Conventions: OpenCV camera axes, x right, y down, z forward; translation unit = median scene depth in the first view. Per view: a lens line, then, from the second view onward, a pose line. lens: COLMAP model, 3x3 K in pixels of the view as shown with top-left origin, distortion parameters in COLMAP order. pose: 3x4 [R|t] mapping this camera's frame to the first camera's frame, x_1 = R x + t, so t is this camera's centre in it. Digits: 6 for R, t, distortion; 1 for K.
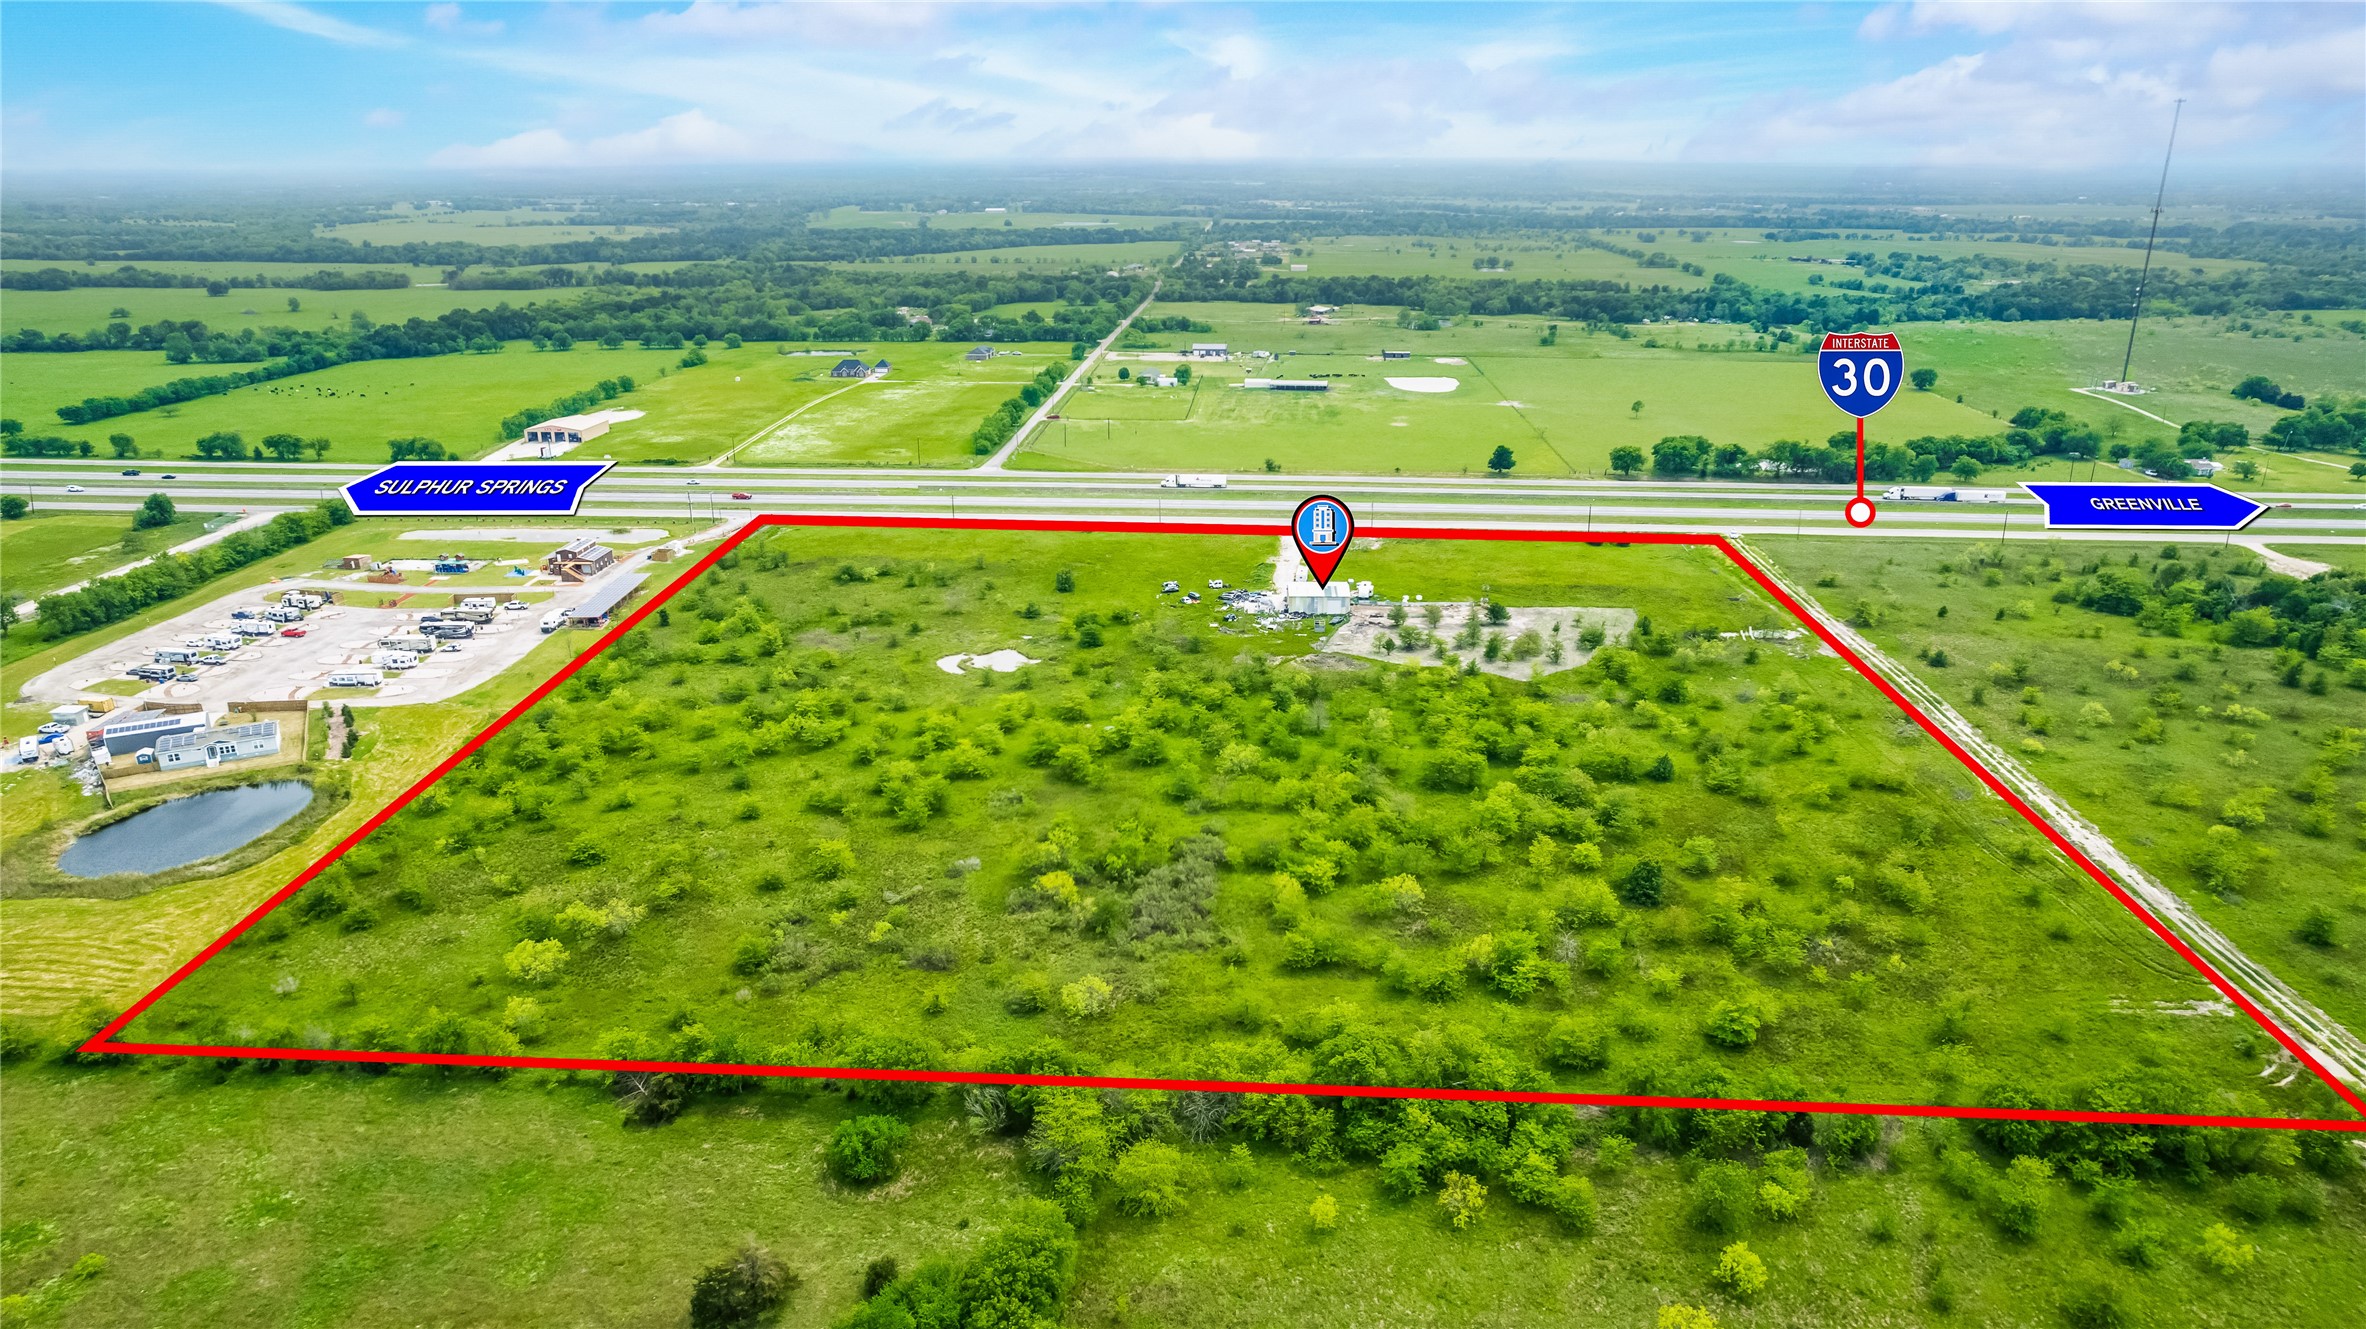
lens RADIAL K [[1521.4, 0, 1184.3], [0, 1521.4, 657.2], [0, 0, 1]] dist [-0.080053, 0.072983]
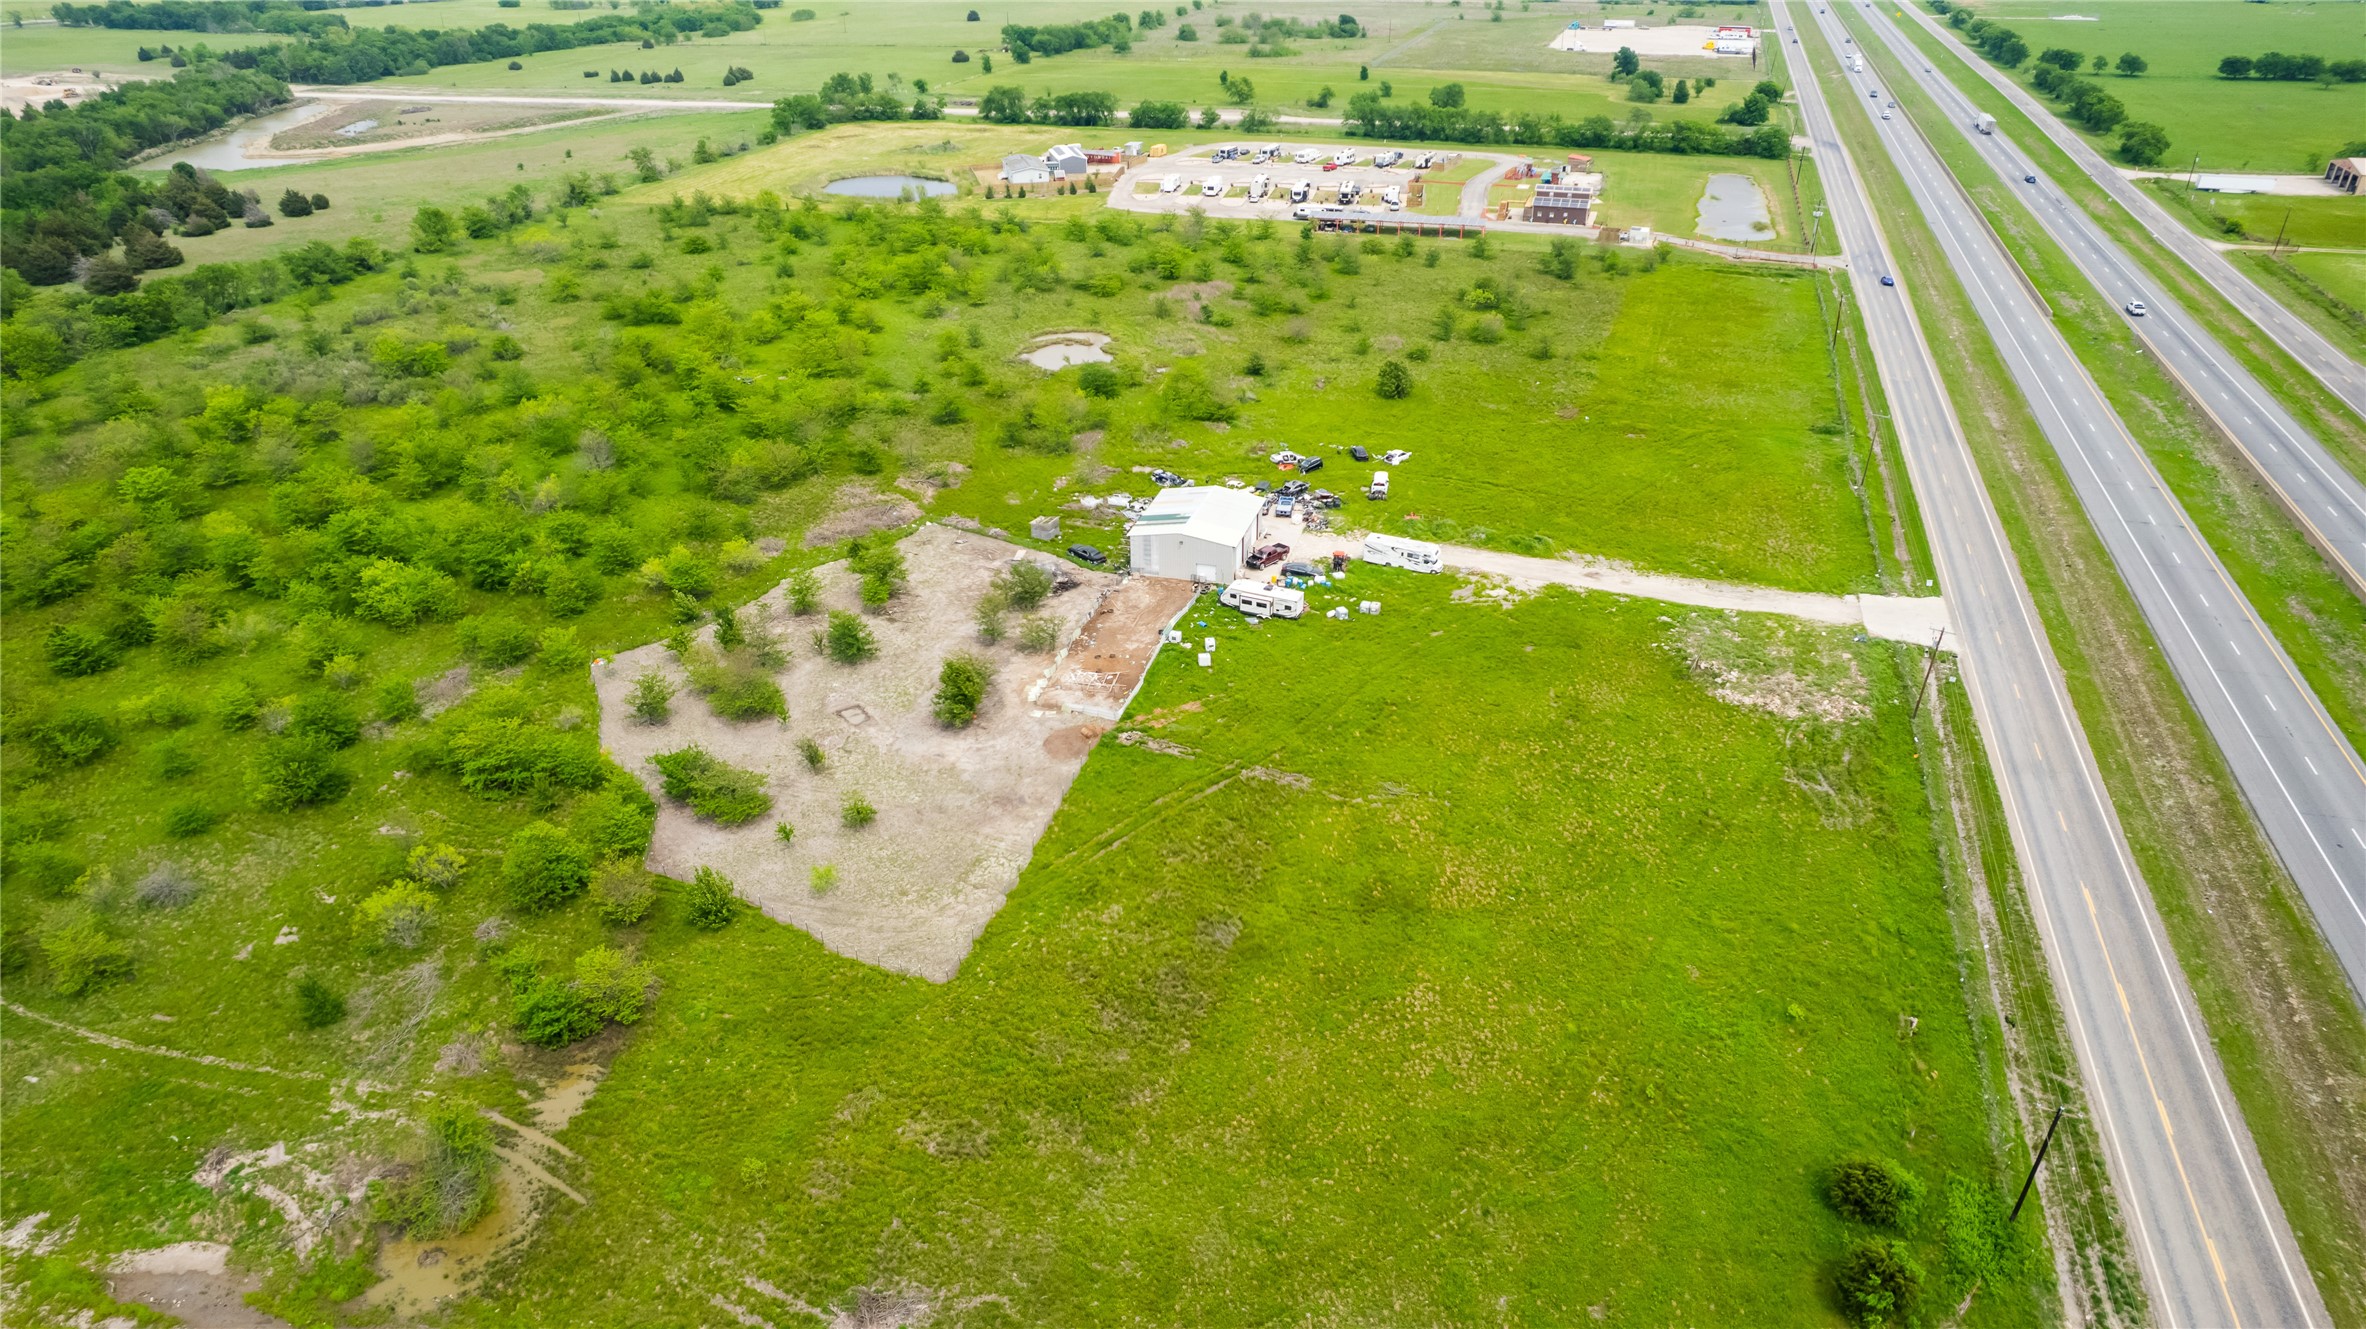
lens RADIAL K [[1510.8, 0, 1185.3], [0, 1510.8, 675.3], [0, 0, 1]] dist [-0.078211, 0.070691]
pose [[-0.241921, 0.467773, -0.850096, 0.511492], [-0.302273, 0.796189, 0.524131, -0.250622], [0.922011, 0.383760, -0.051219, 1.046110]]
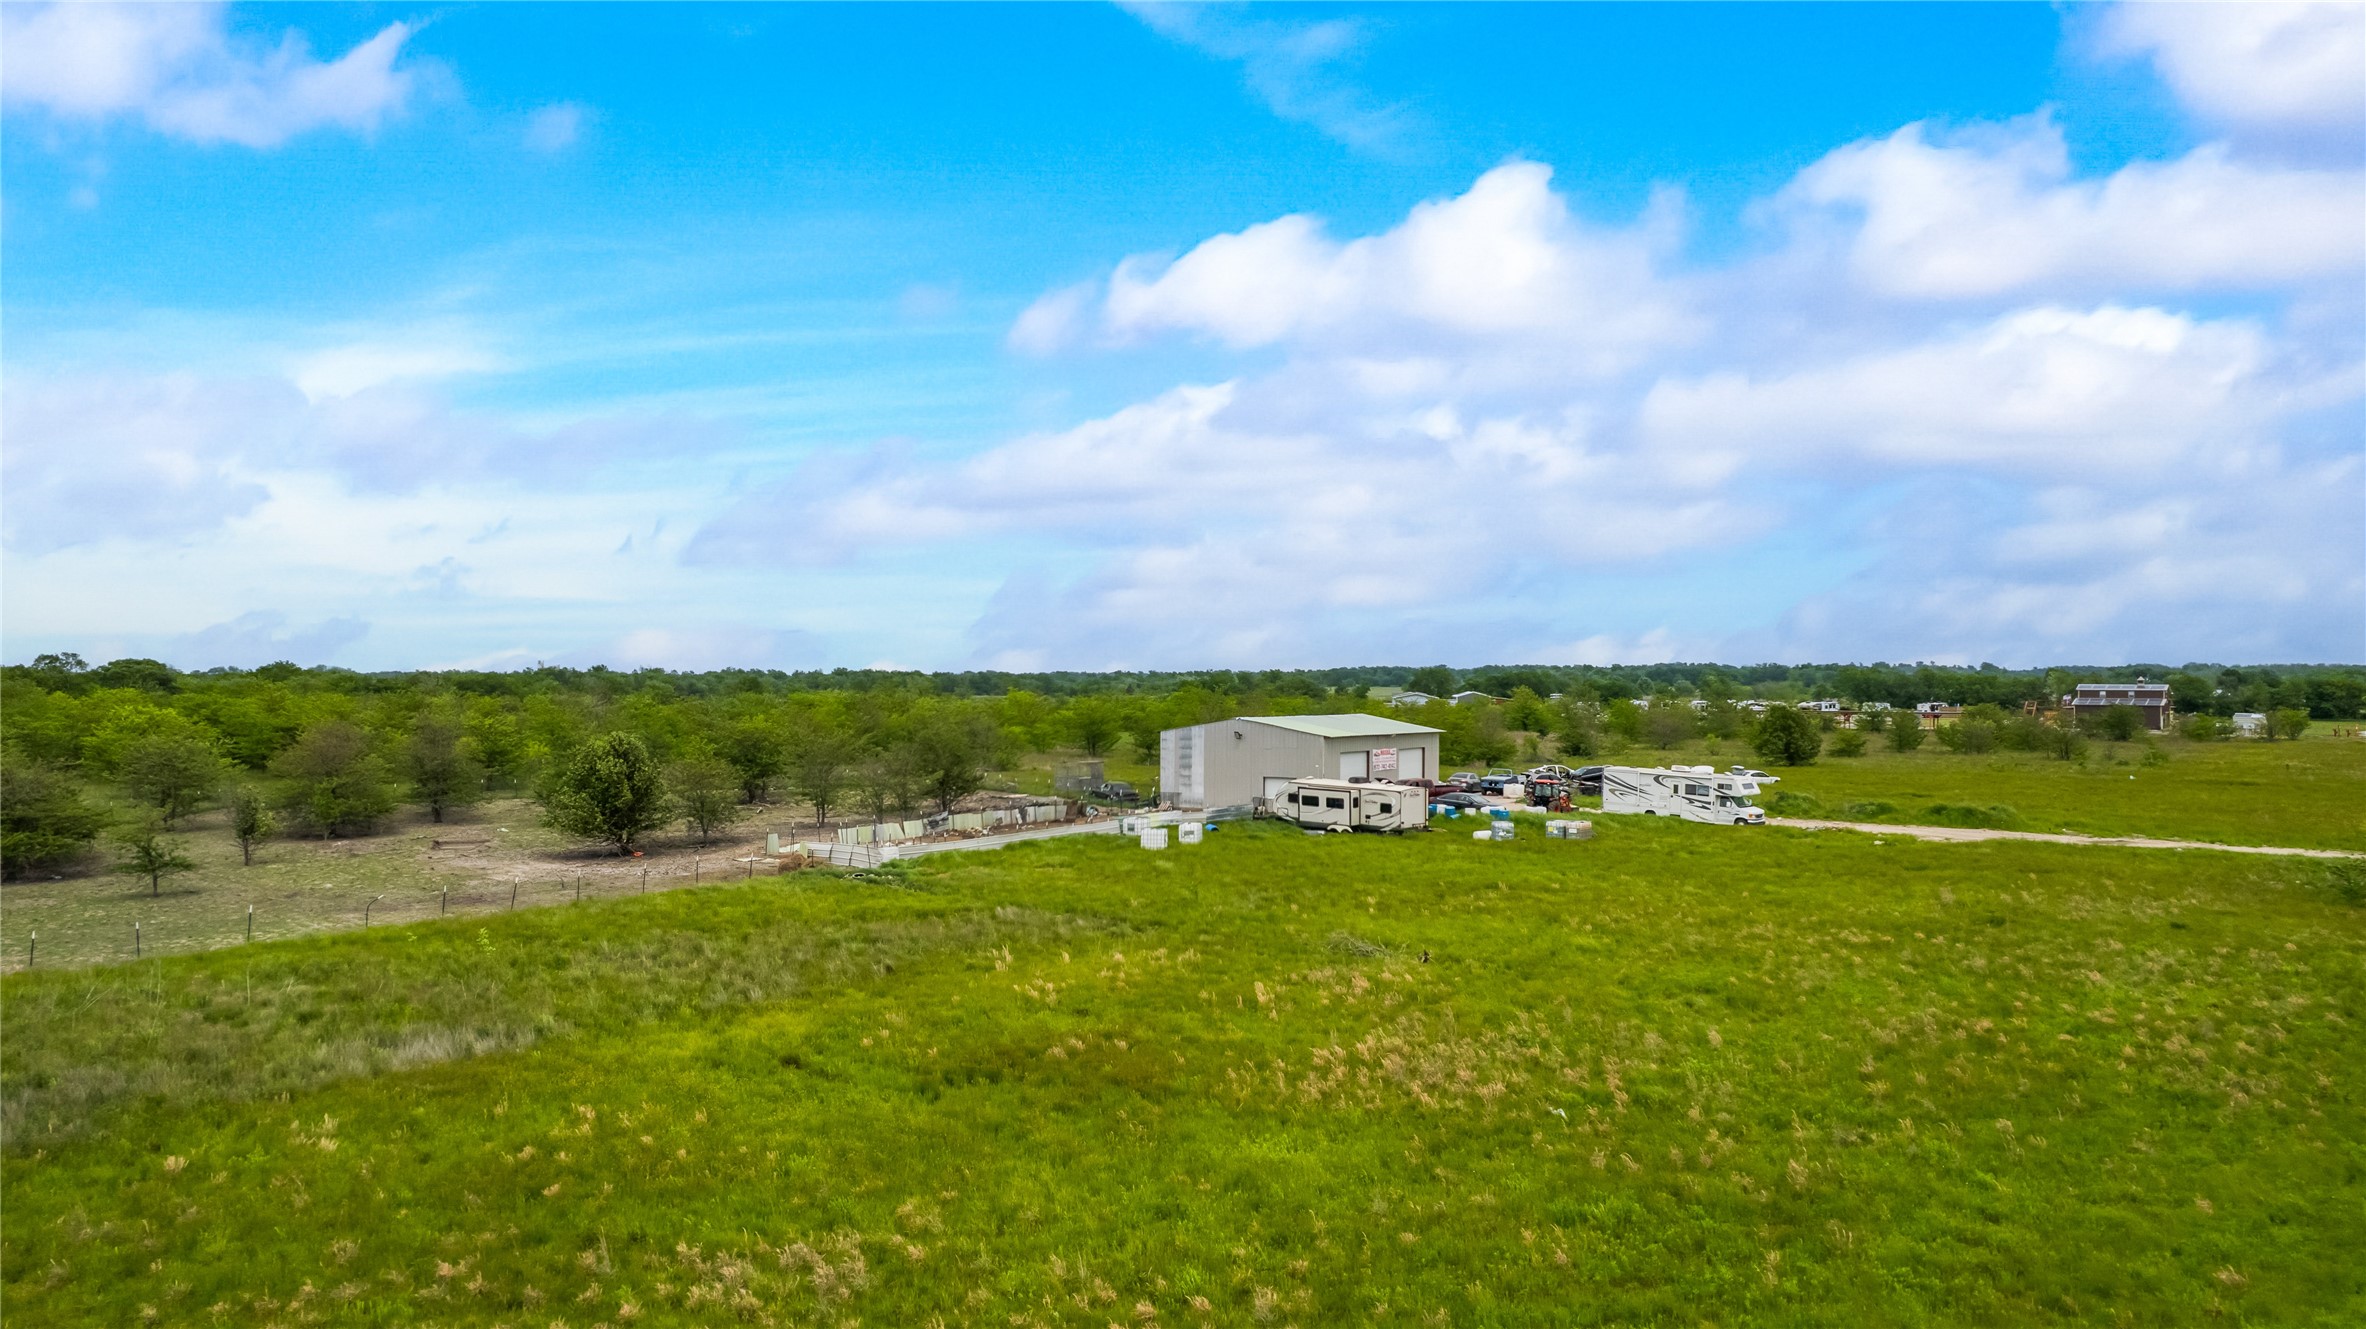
lens RADIAL K [[1569.3, 0, 1183.0], [0, 1569.3, 664.5], [0, 0, 1]] dist [-0.041052, -0.001224]
pose [[-0.564676, -0.007943, -0.825274, 0.323737], [-0.266028, 0.948333, 0.172896, -0.097449], [0.781262, 0.317176, -0.537615, 1.132665]]
